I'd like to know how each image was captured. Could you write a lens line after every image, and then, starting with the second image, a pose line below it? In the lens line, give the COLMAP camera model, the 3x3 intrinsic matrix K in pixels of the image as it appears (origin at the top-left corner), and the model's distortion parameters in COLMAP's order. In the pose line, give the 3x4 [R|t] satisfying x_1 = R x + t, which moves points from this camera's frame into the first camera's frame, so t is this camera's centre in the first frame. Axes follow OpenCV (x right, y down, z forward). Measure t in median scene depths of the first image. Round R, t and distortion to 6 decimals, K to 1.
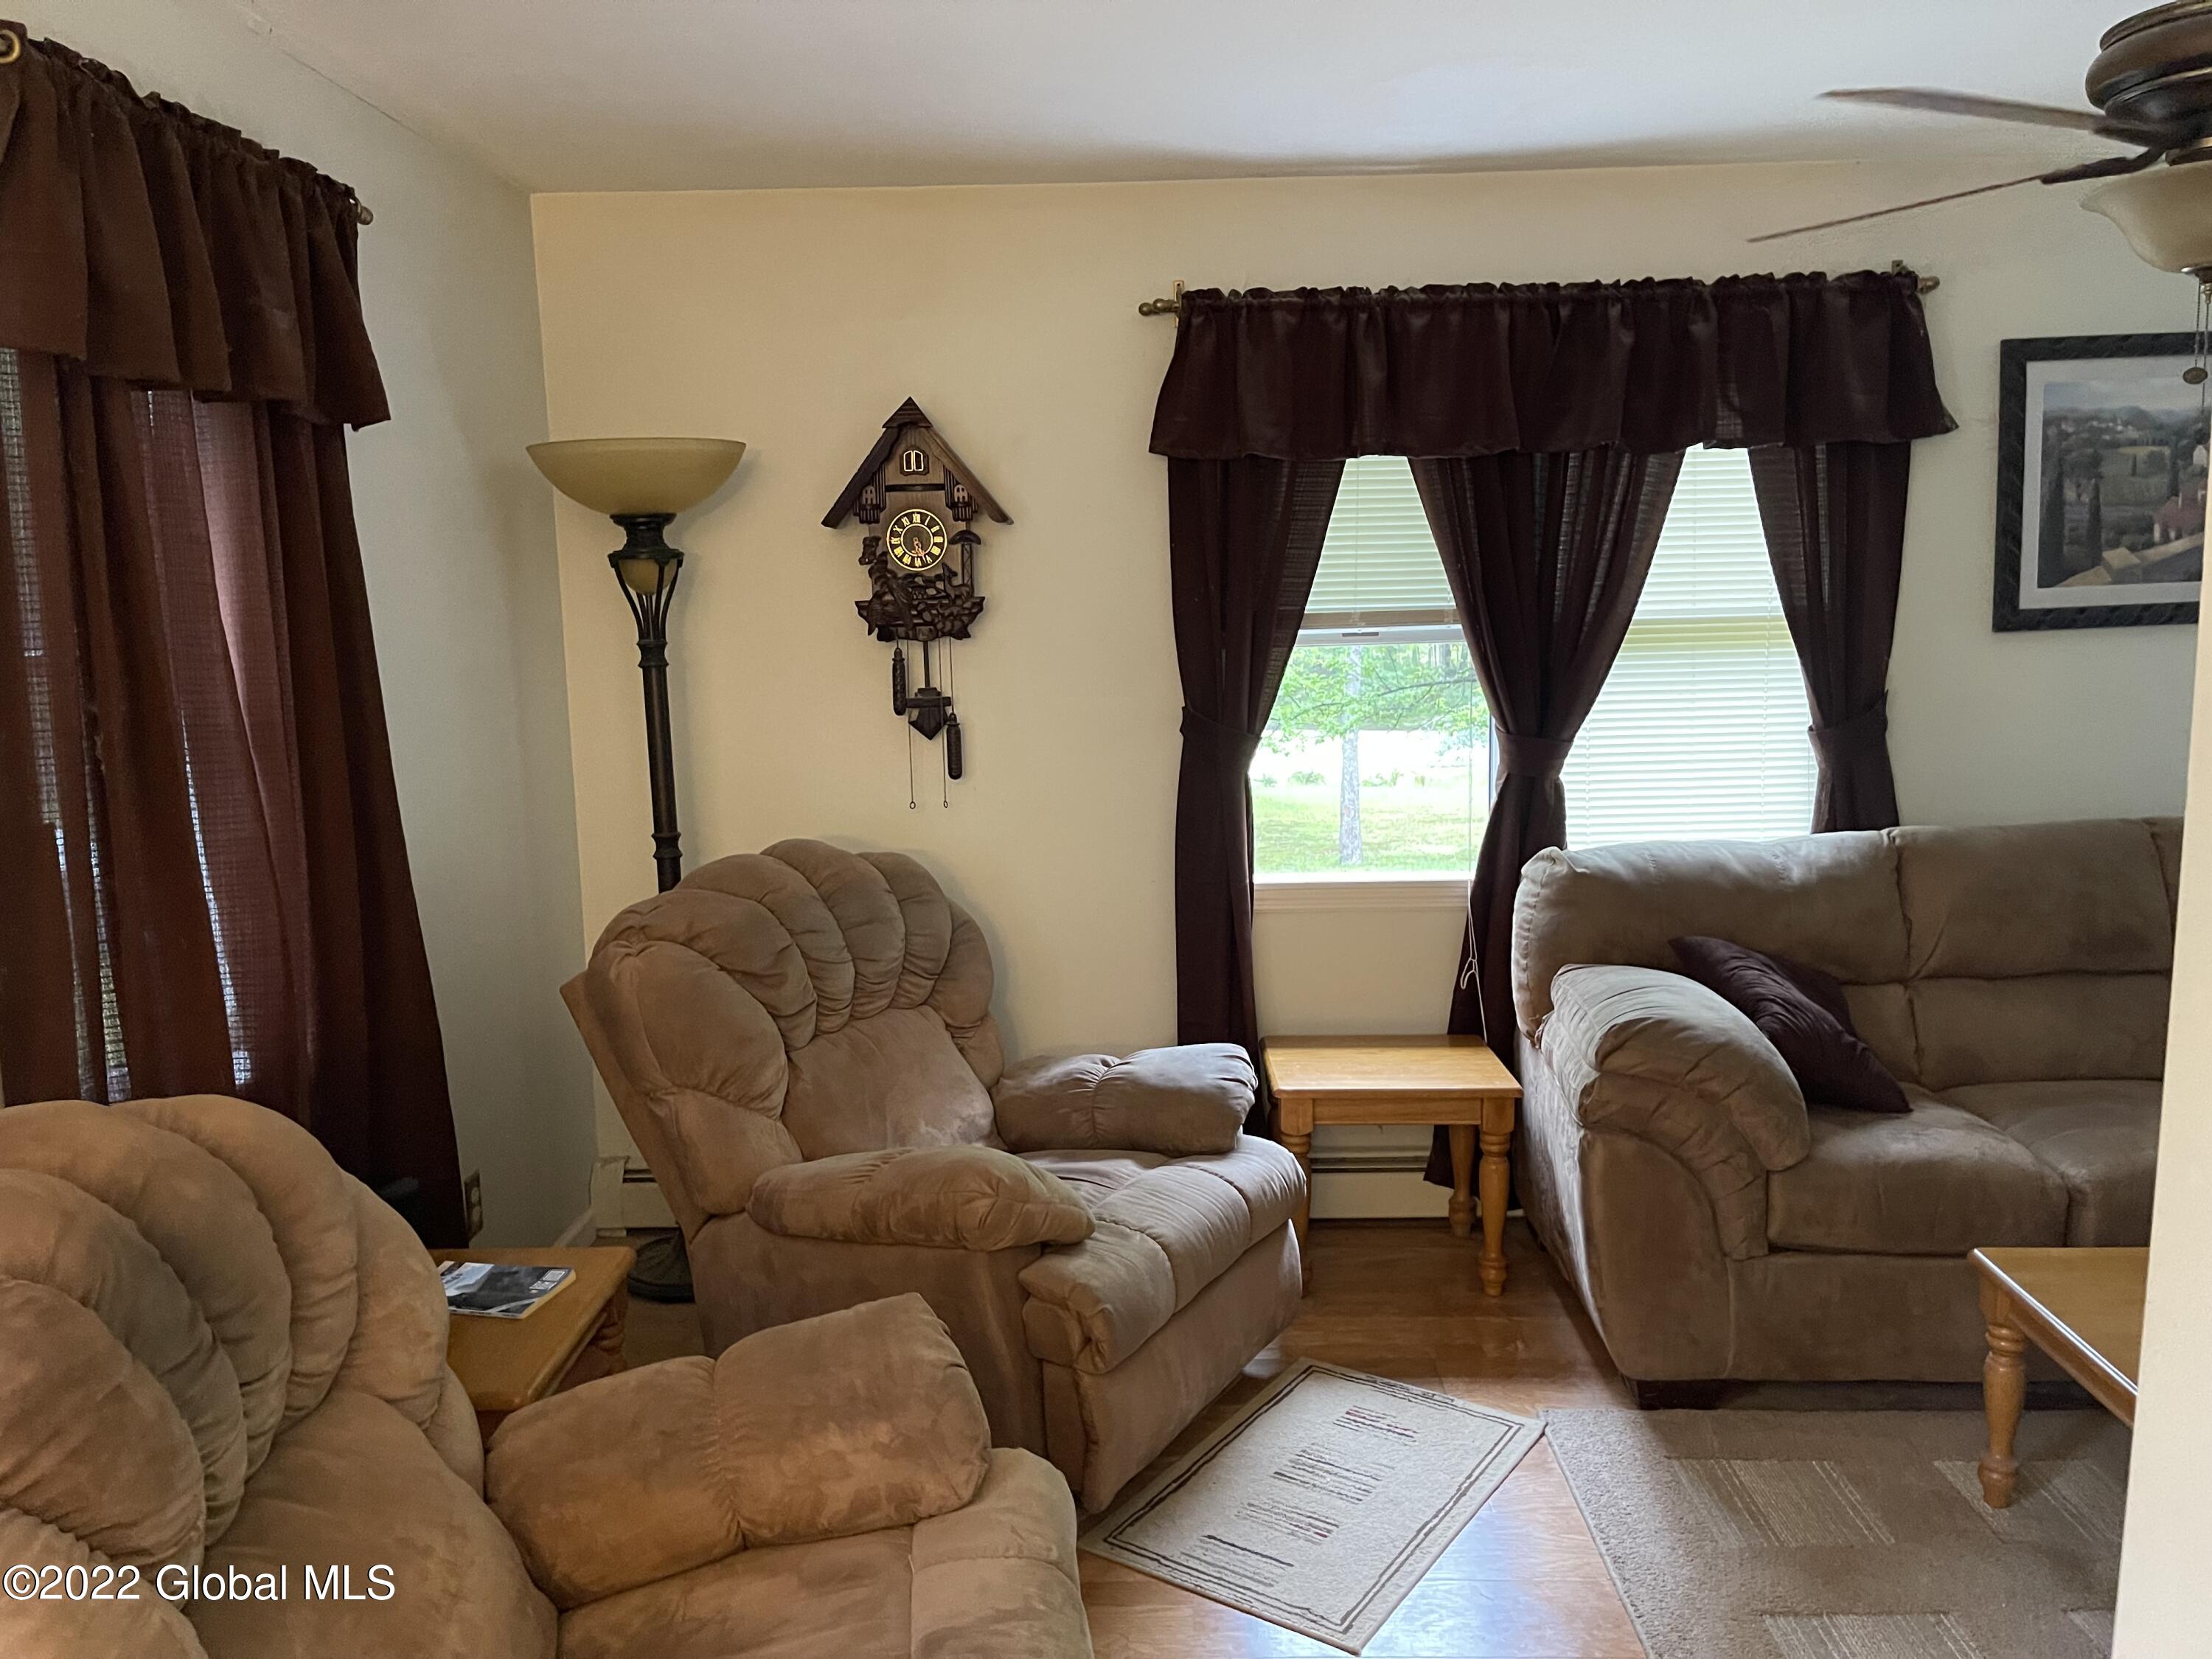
lens RADIAL K [[1696.9, 0, 1107.7], [0, 1696.9, 828.0], [0, 0, 1]] dist [-0.011137, -0.010302]
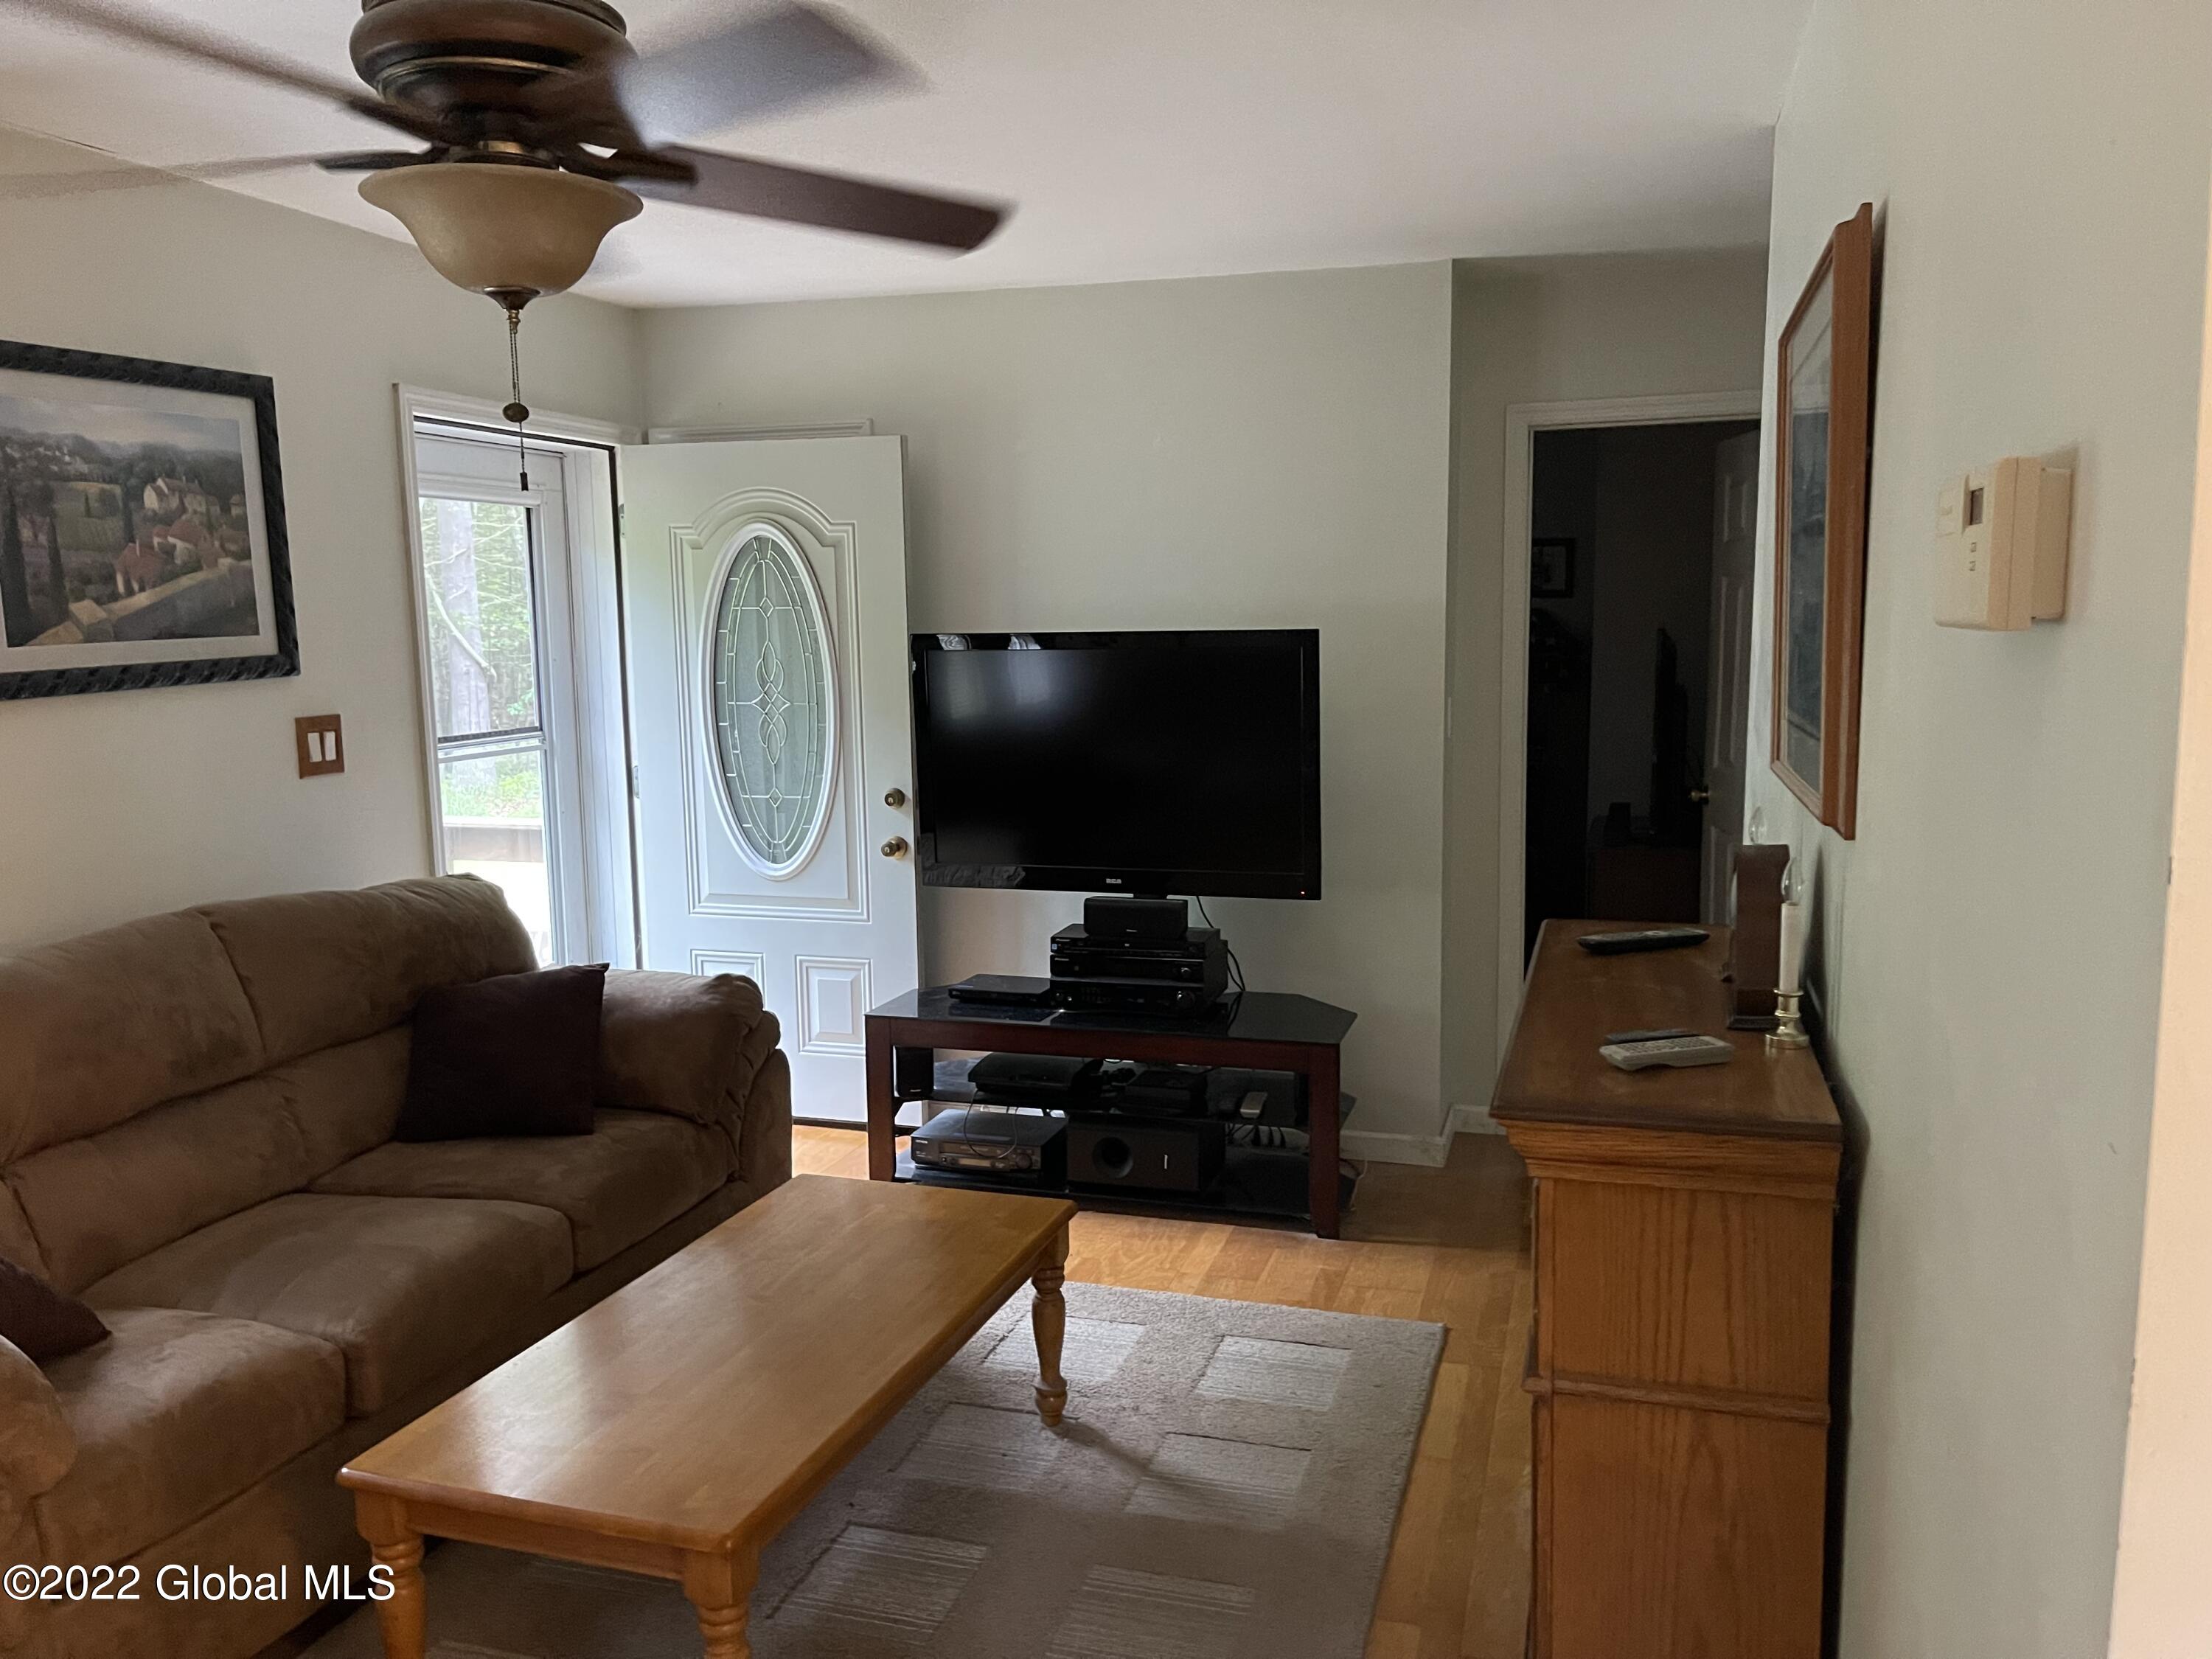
lens RADIAL K [[1696.9, 0, 1107.3], [0, 1696.9, 836.7], [0, 0, 1]] dist [-0.011137, -0.010302]
pose [[0.253932, -0.108723, 0.961092, -0.101310], [0.128737, 0.988620, 0.077823, -0.047925], [-0.958616, 0.103967, 0.265039, 0.293878]]
